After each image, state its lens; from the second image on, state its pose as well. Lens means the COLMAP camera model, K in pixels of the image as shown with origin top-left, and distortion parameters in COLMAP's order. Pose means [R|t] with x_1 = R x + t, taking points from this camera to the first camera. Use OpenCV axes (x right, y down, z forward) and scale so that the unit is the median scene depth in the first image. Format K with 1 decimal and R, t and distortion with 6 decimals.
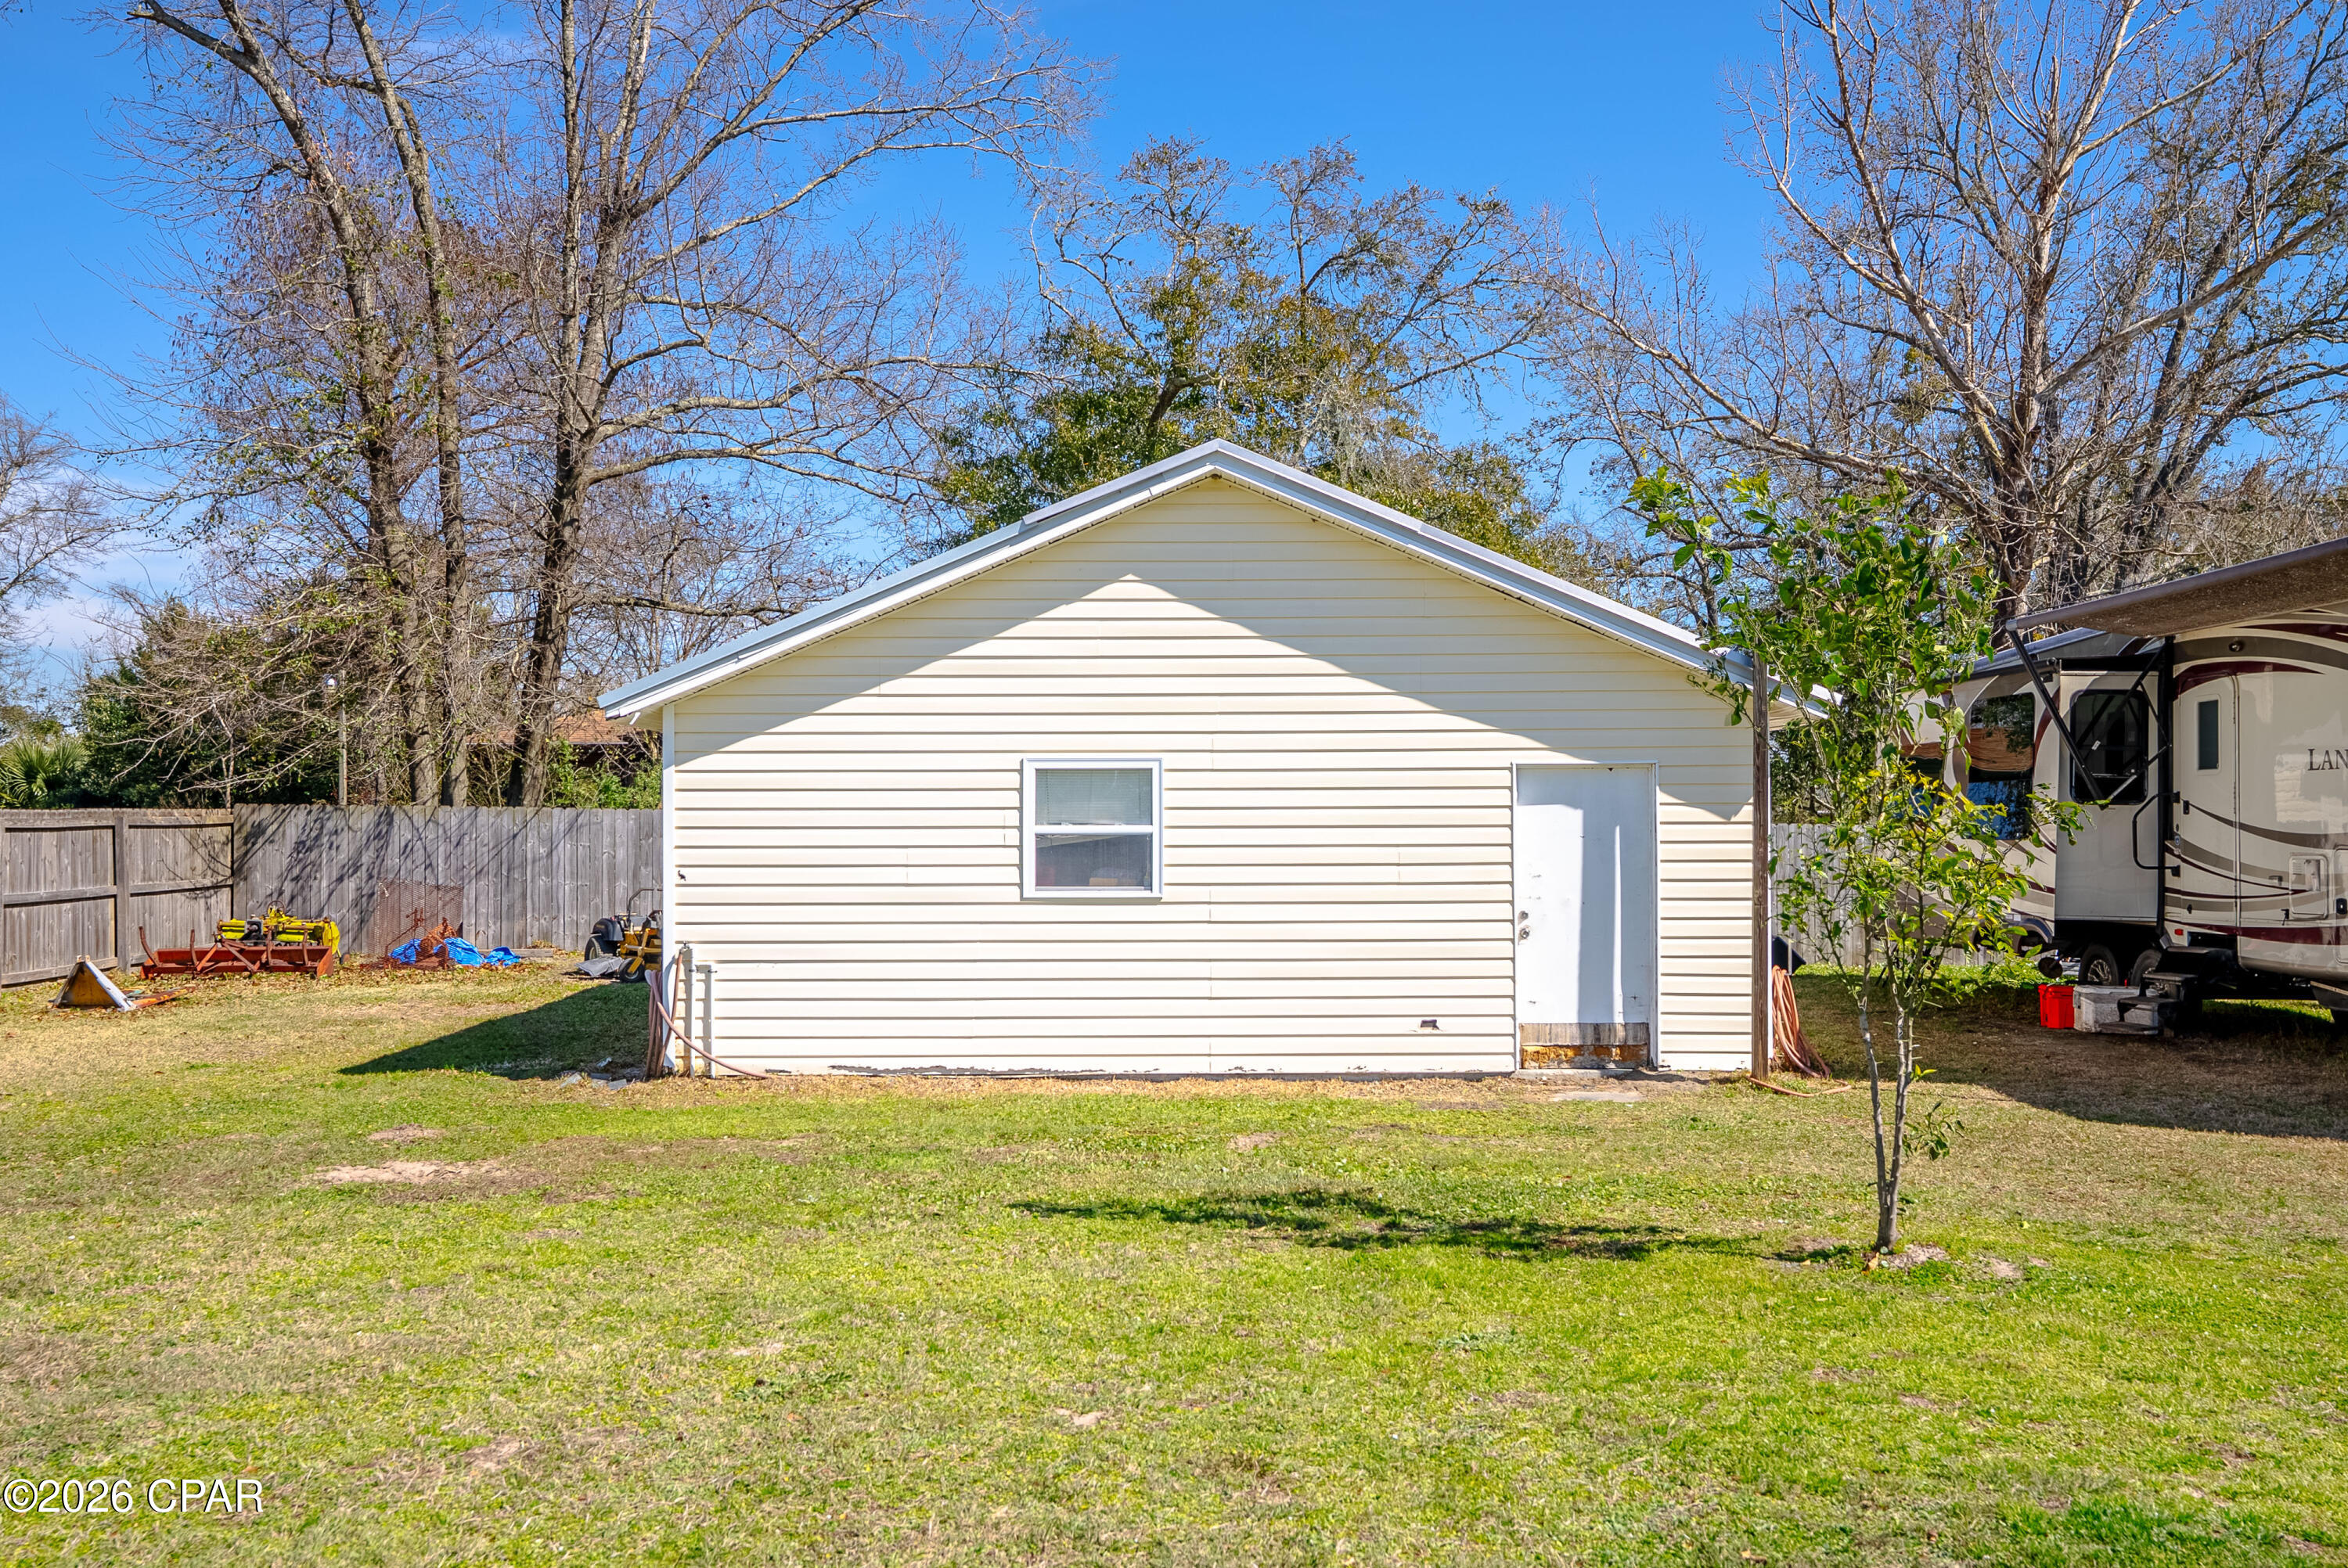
lens RADIAL K [[2031.4, 0, 1185.9], [0, 2031.4, 803.6], [0, 0, 1]] dist [0.043472, -0.003036]
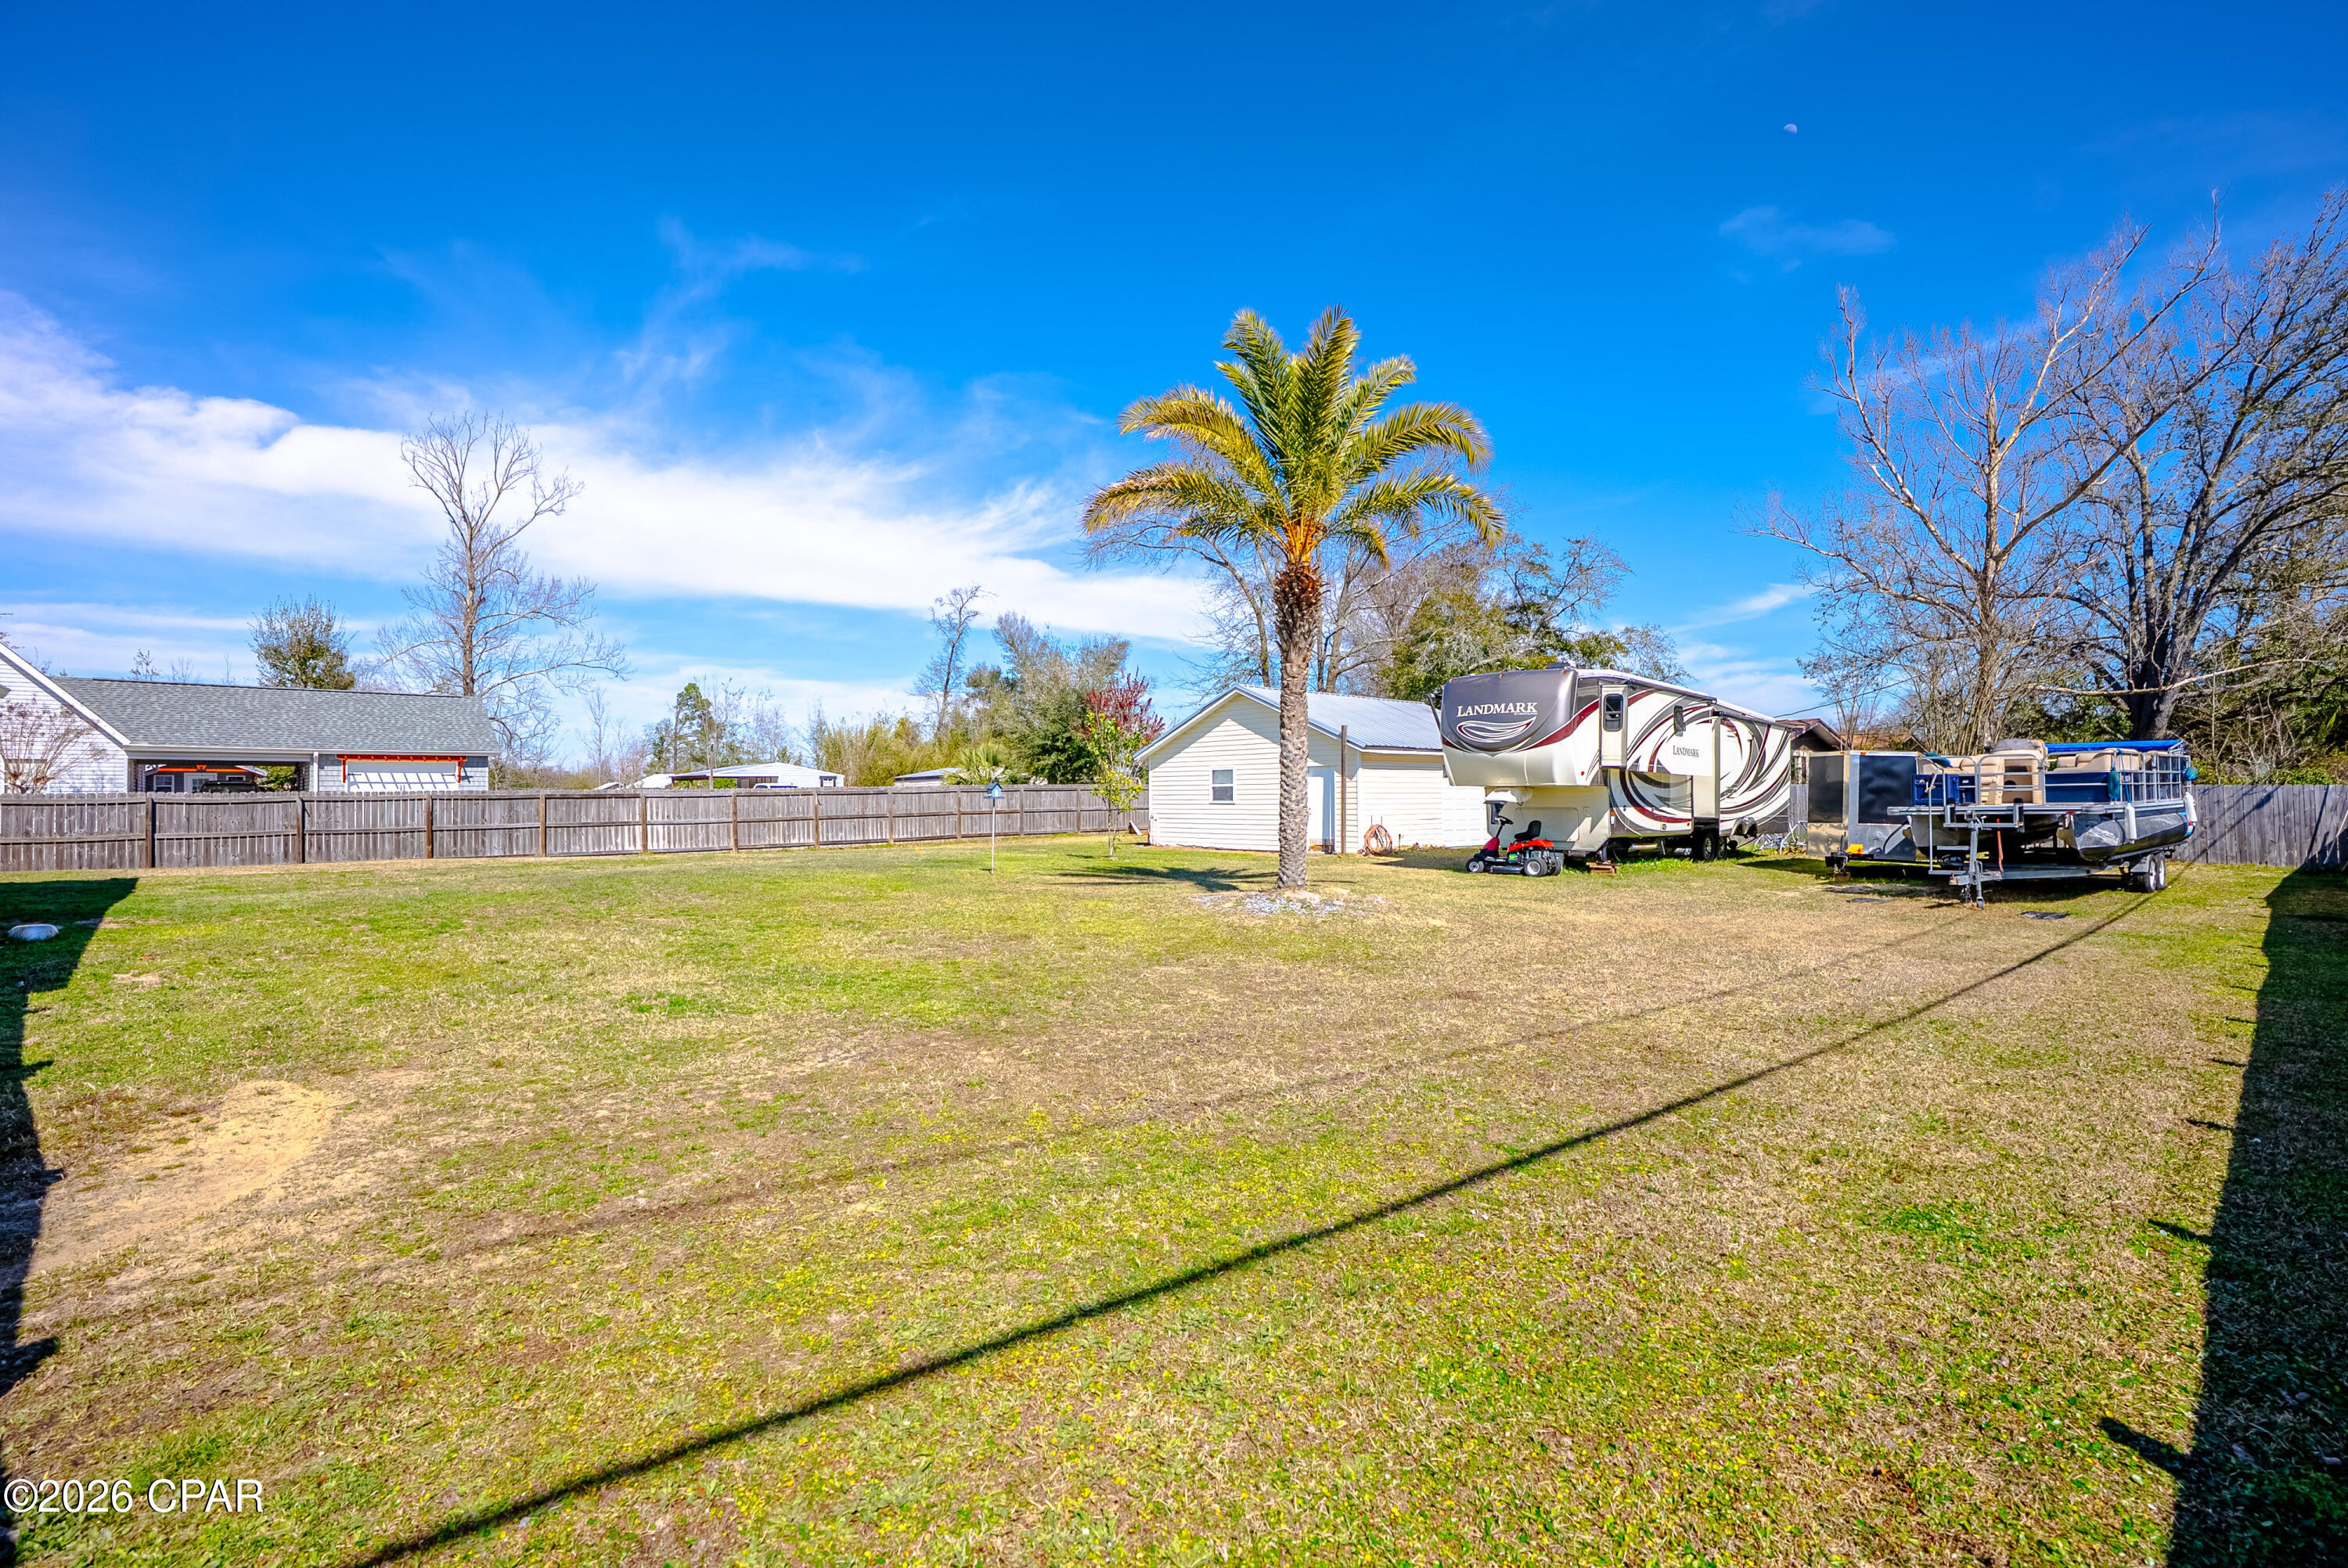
lens RADIAL K [[1117.6, 0, 1192.3], [0, 1117.6, 791.0], [0, 0, 1]] dist [-0.058326, 0.017687]
pose [[0.681279, -0.005992, -0.731999, 1.050466], [0.008323, 0.999965, -0.000439, 0.016745], [0.731976, -0.005793, 0.681306, -0.349150]]
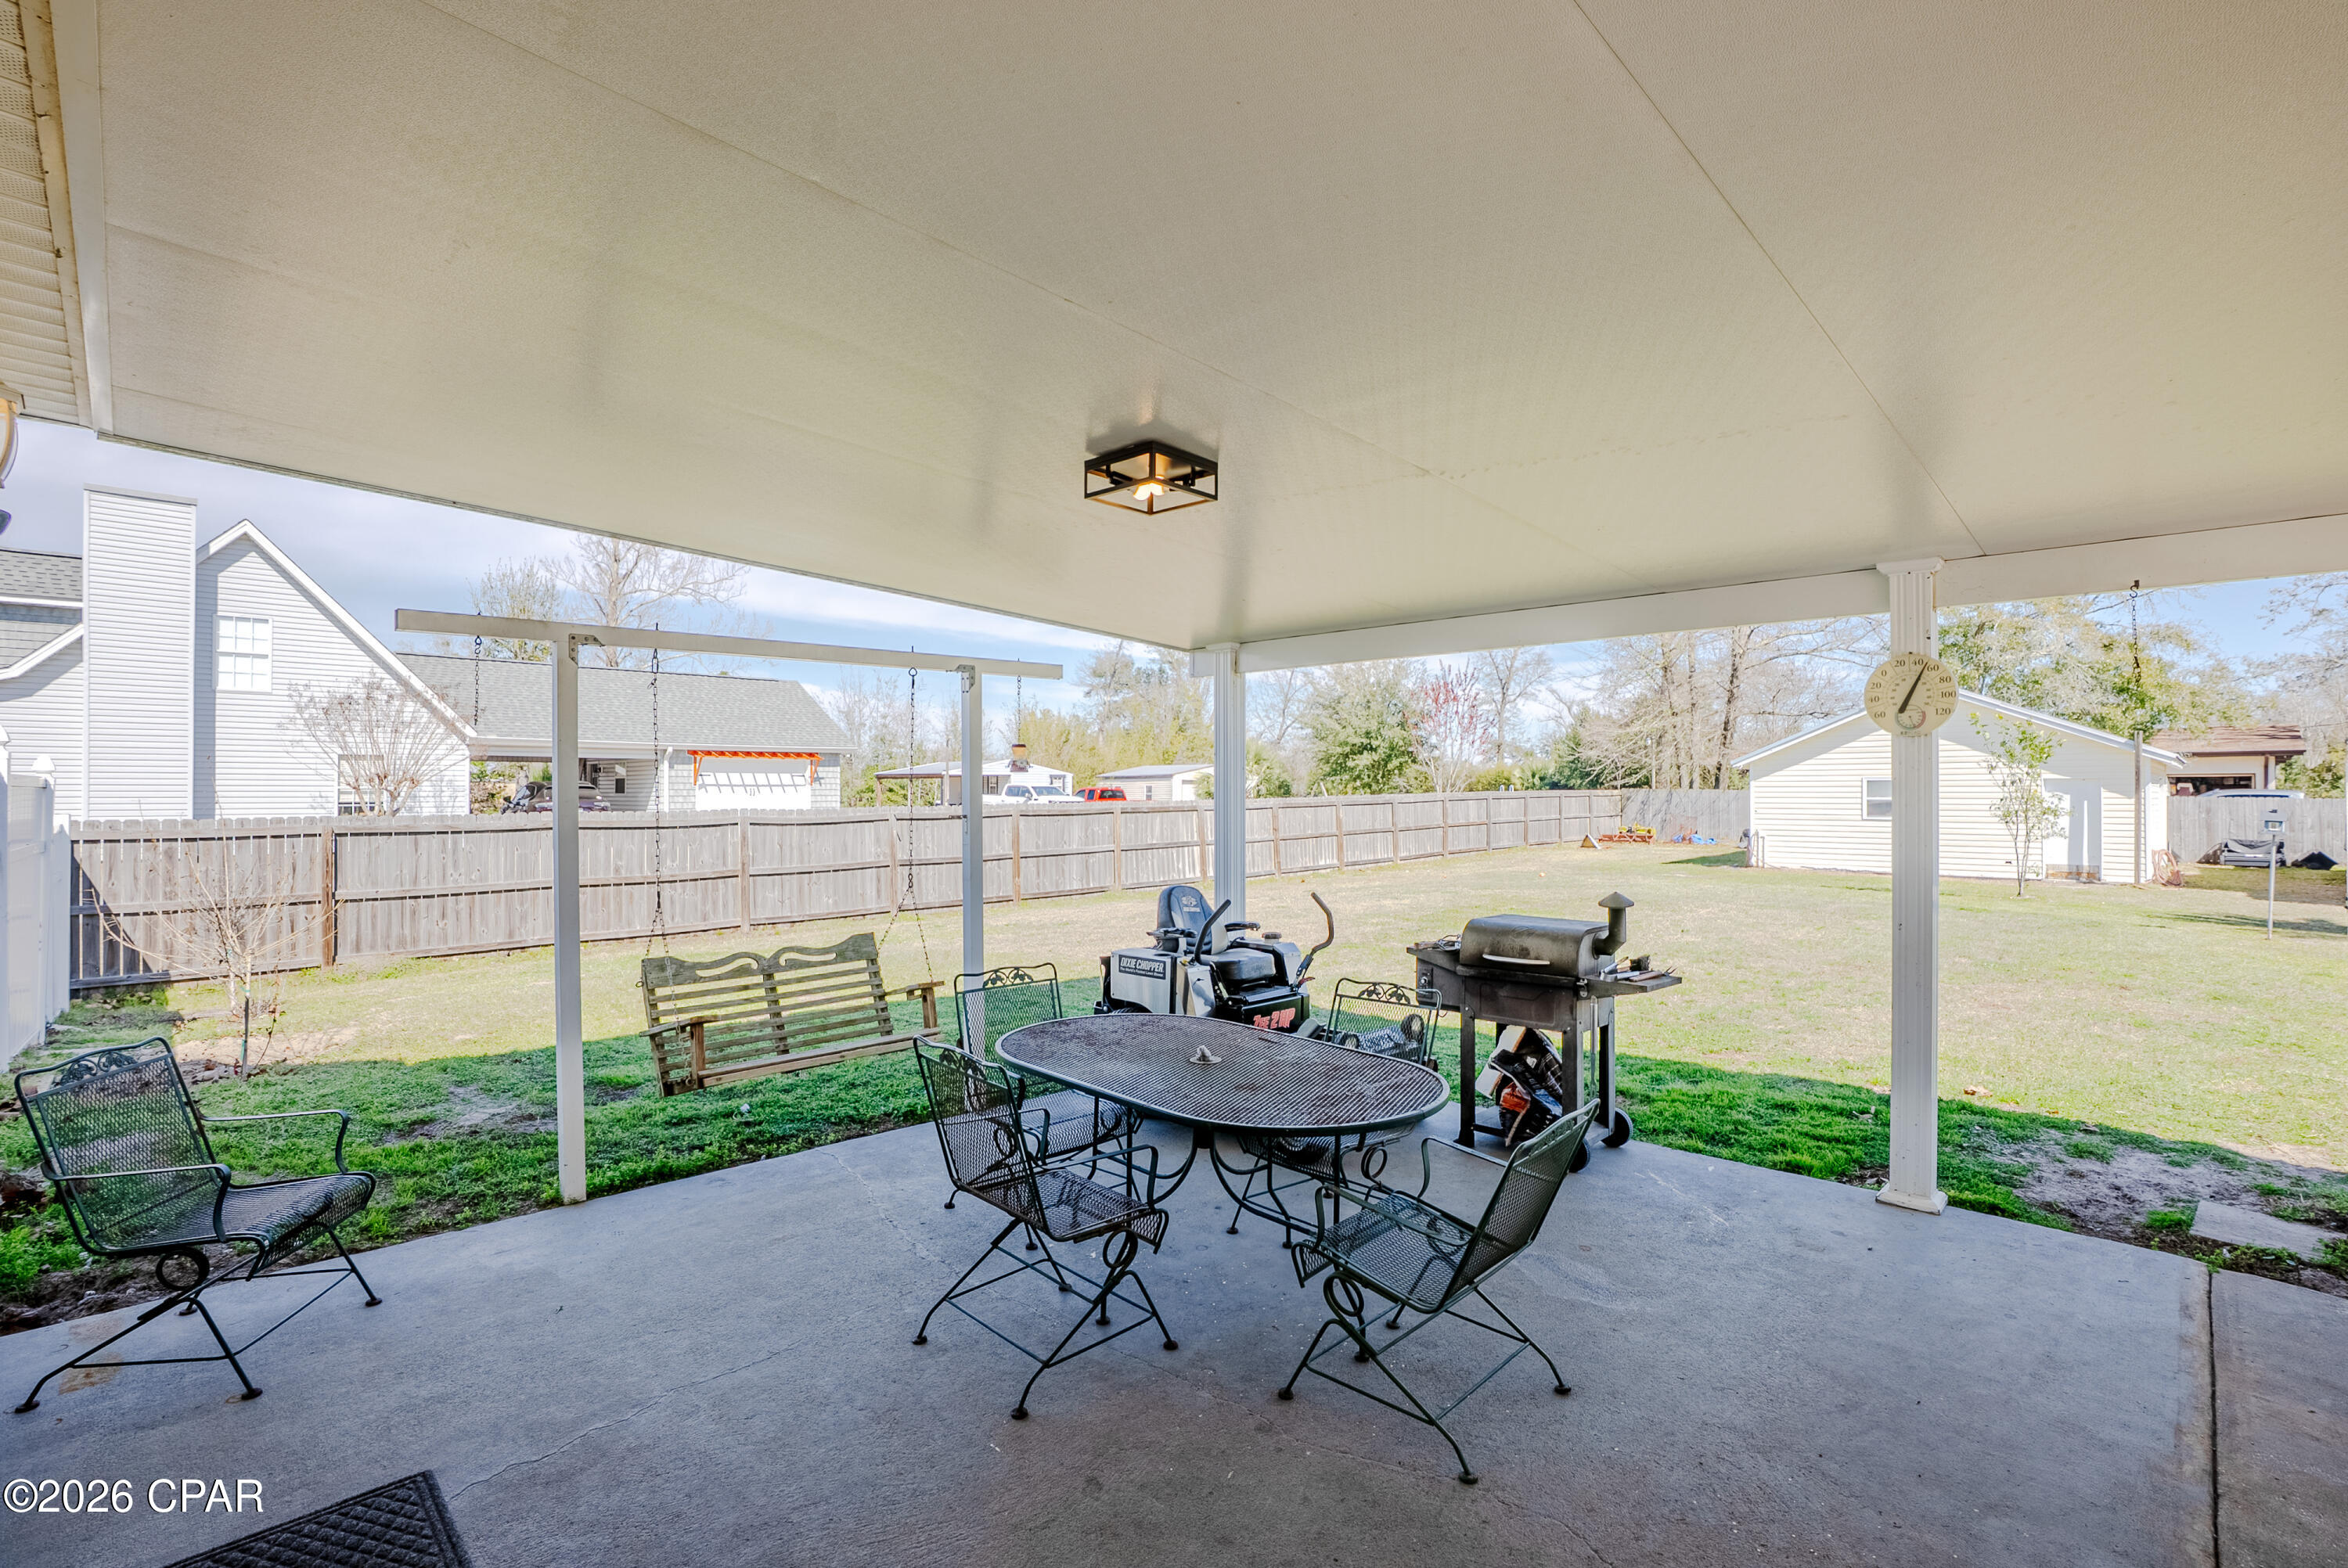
lens RADIAL K [[1117.6, 0, 1196.6], [0, 1117.6, 774.2], [0, 0, 1]] dist [-0.058326, 0.017687]
pose [[0.715709, -0.008224, -0.698351, 0.279150], [0.002425, 0.999954, -0.009290, -0.009321], [0.698395, 0.004955, 0.715696, -0.739384]]
